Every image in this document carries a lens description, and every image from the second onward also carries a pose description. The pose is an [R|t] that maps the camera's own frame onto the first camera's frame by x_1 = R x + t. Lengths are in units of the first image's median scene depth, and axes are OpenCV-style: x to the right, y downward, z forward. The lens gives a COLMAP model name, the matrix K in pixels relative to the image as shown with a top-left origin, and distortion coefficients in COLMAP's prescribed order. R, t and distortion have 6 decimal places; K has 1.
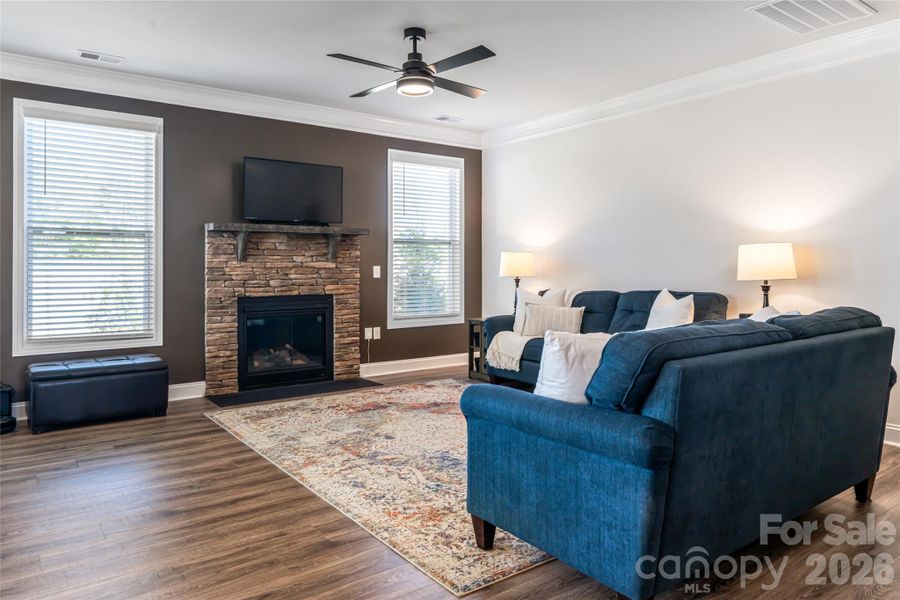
lens RADIAL K [[603.3, 0, 451.2], [0, 603.3, 262.0], [0, 0, 1]] dist [0.001581, 0.000484]
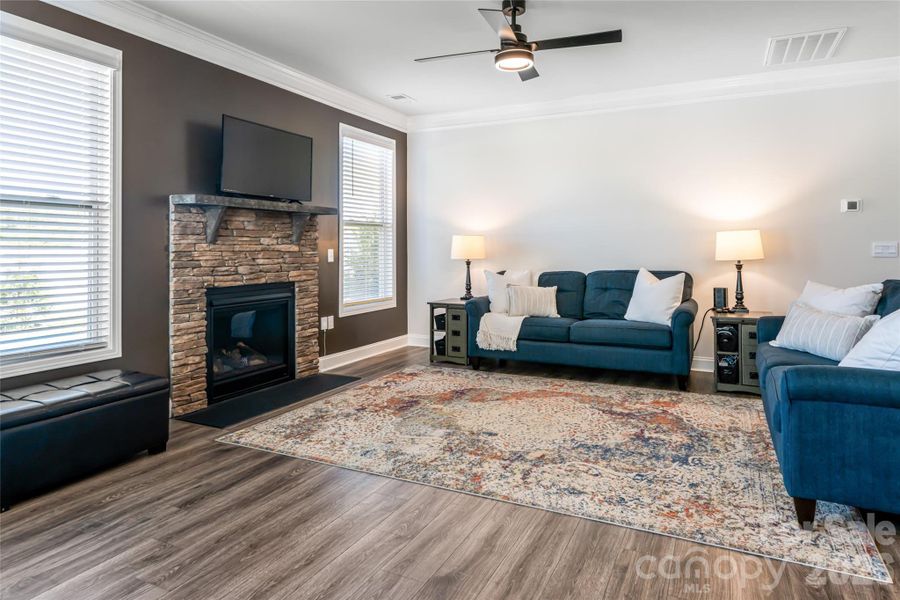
lens RADIAL K [[552.0, 0, 450.2], [0, 552.0, 245.4], [0, 0, 1]] dist [-0.001136, -0.000185]
pose [[0.892416, 0.001169, 0.451213, -0.396594], [-0.001178, 0.999999, -0.000261, 0.001120], [-0.451213, -0.000298, 0.892416, 0.199443]]
